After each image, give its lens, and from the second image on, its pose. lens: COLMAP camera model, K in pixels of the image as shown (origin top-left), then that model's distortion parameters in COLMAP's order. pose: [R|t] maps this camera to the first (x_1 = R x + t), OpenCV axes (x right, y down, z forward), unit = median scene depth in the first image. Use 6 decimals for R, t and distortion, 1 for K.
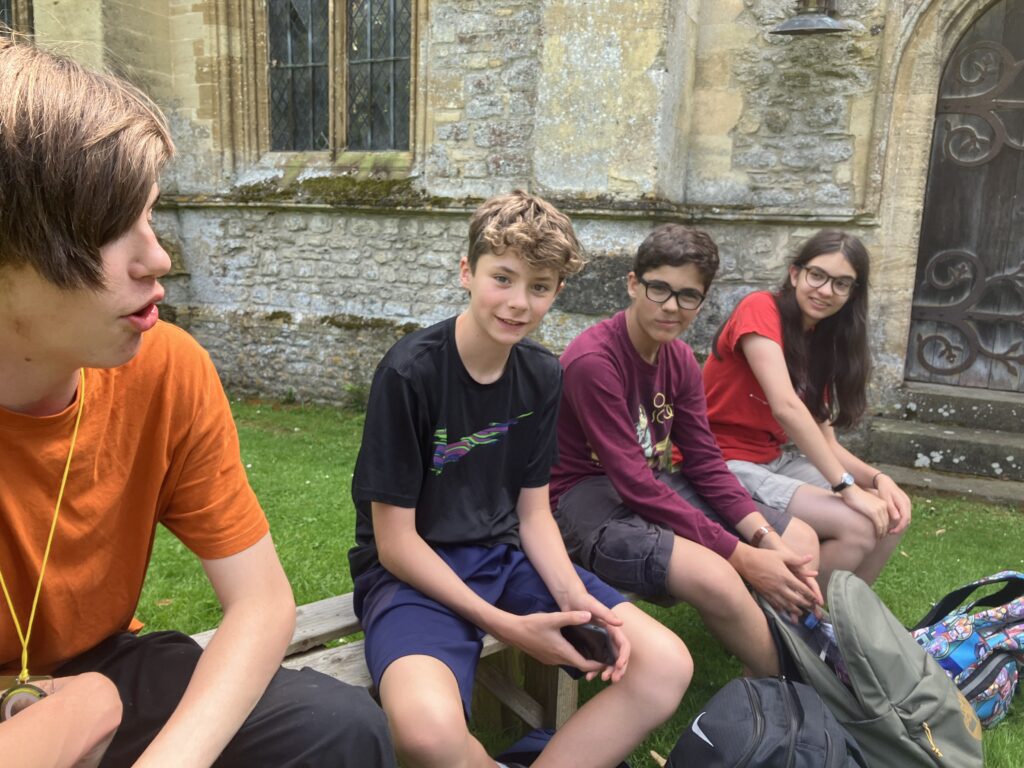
lens RADIAL K [[910.5, 0, 512.0], [0, 910.5, 384.0], [0, 0, 1]] dist [-0.002270, 0.014539]
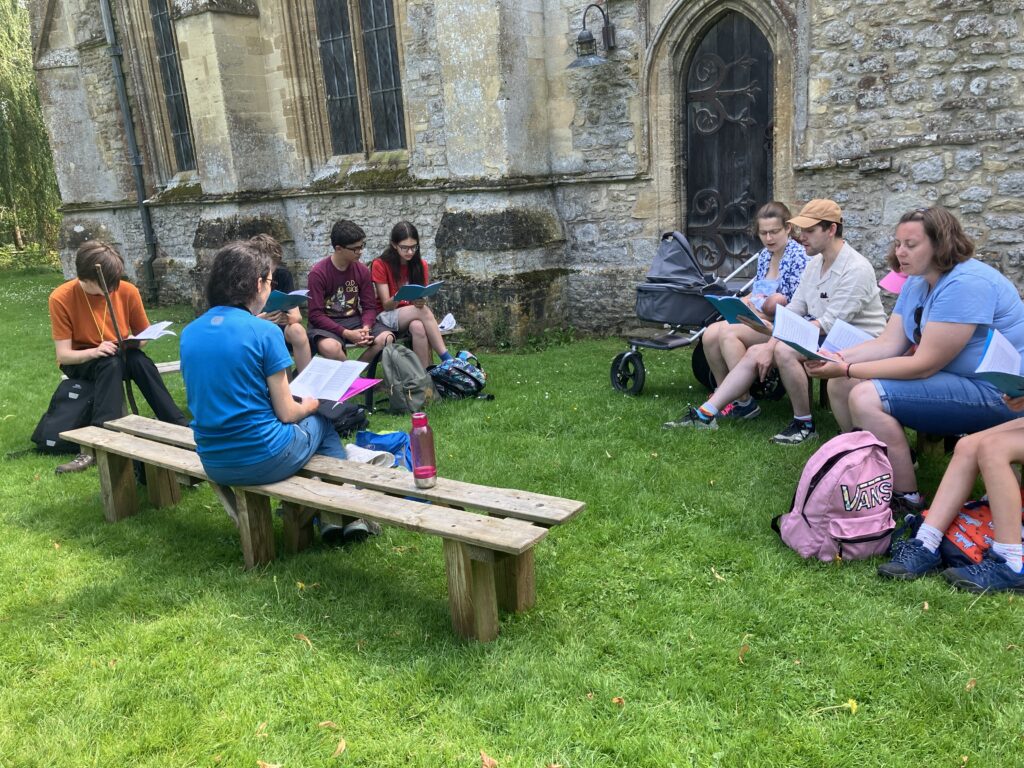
lens RADIAL K [[910.5, 0, 512.0], [0, 910.5, 384.0], [0, 0, 1]] dist [-0.002270, 0.014539]
pose [[0.969235, -0.046759, -0.241656, 0.430840], [0.065751, 0.995297, 0.071134, 0.041814], [0.237194, -0.084835, 0.967751, -0.500789]]
